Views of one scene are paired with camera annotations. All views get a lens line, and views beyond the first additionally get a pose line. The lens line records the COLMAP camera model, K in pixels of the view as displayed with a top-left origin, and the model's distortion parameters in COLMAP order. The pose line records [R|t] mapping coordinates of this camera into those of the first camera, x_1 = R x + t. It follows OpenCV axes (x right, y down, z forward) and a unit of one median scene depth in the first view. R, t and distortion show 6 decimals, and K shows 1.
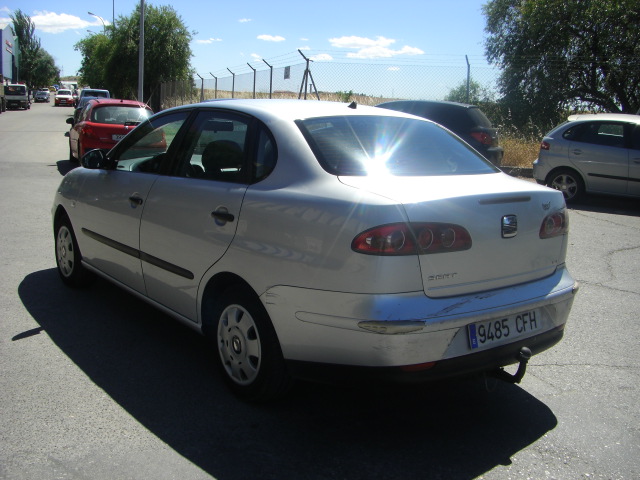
lens RADIAL K [[705.4, 0, 320.0], [0, 705.4, 240.0], [0, 0, 1]] dist [-0.166090, 0.007065]
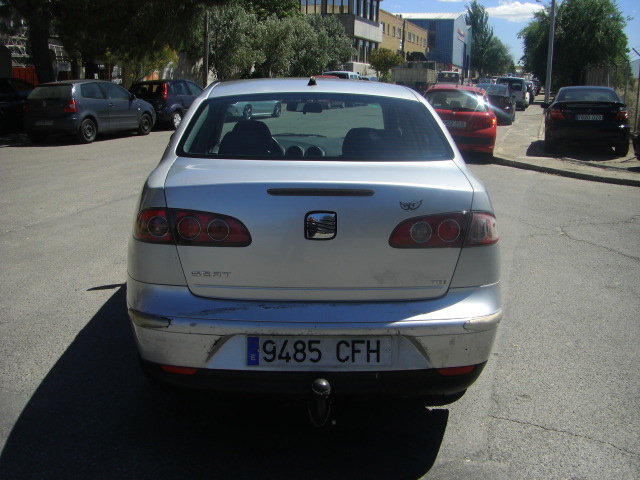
lens RADIAL K [[705.4, 0, 320.0], [0, 705.4, 240.0], [0, 0, 1]] dist [-0.166090, 0.007065]
pose [[0.804800, 0.099187, -0.585199, 0.708070], [-0.089824, 0.994936, 0.045104, -0.037018], [0.586710, 0.016265, 0.809634, 0.335244]]
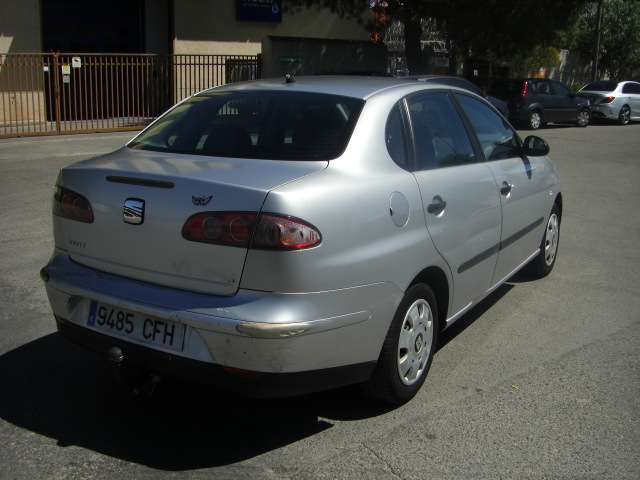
lens RADIAL K [[695.6, 0, 277.5], [0, 695.6, 240.8], [0, 0, 1]] dist [-0.154243, 0.041856]
pose [[0.316311, 0.177581, -0.931886, 1.096756], [-0.162326, 0.977967, 0.131264, -0.120915], [0.934664, 0.109749, 0.338168, 0.837752]]
